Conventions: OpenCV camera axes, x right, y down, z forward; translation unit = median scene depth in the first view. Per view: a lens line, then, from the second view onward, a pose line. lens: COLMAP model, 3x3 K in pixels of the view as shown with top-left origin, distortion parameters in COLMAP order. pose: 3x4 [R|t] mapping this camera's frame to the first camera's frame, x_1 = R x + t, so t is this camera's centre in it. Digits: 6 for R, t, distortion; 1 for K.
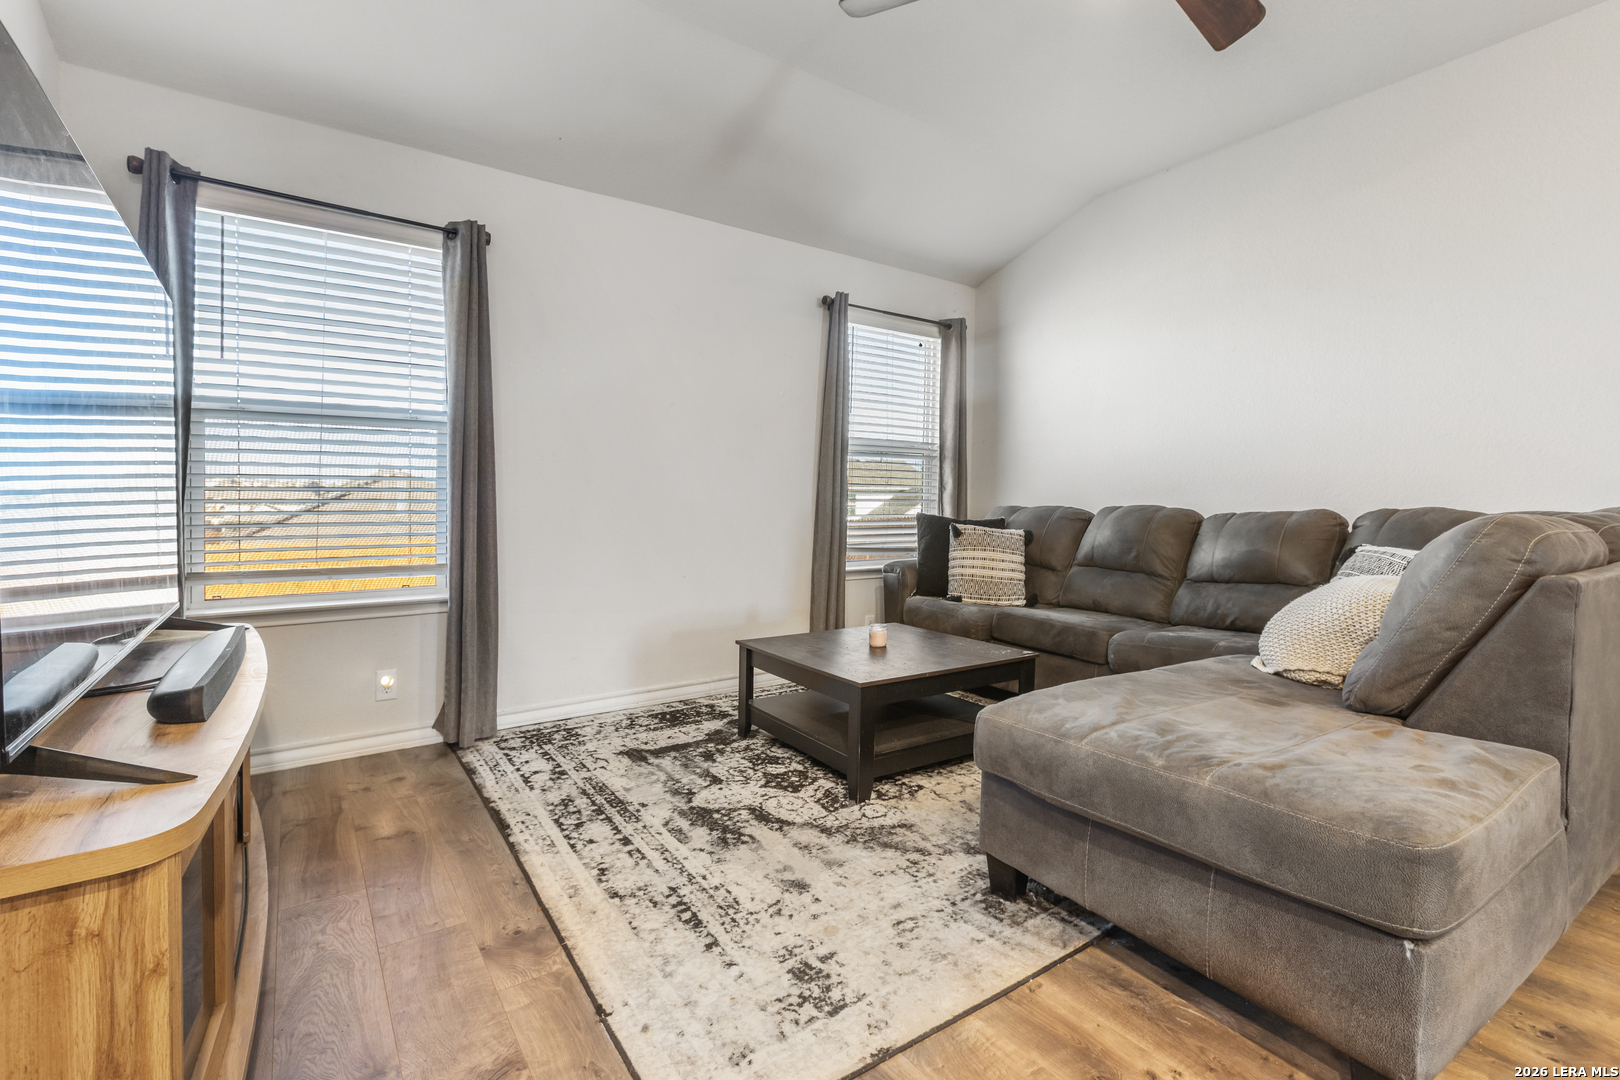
lens RADIAL K [[719.7, 0, 789.4], [0, 719.7, 532.5], [0, 0, 1]] dist [-0.002922, -0.000821]
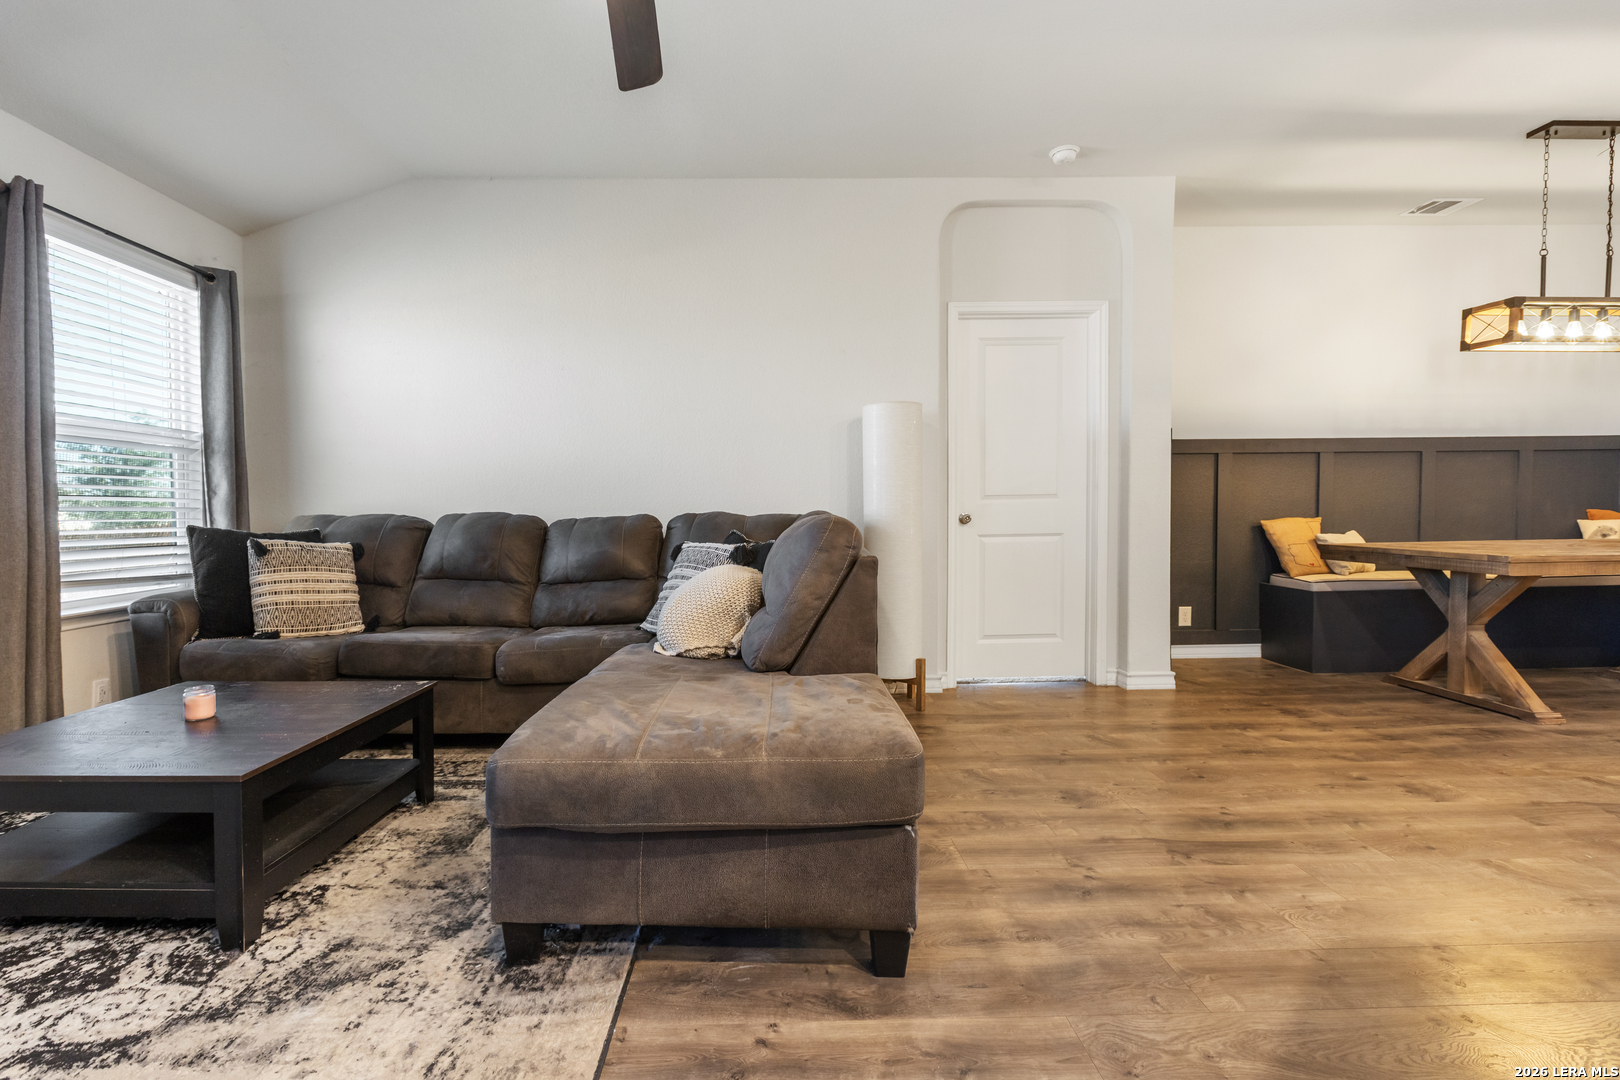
lens RADIAL K [[719.7, 0, 777.8], [0, 719.7, 531.6], [0, 0, 1]] dist [-0.002922, -0.000821]
pose [[0.548792, -0.029014, 0.835456, -0.196505], [0.038424, 0.999217, 0.009462, -0.008382], [-0.835076, 0.026909, 0.549477, 0.204848]]
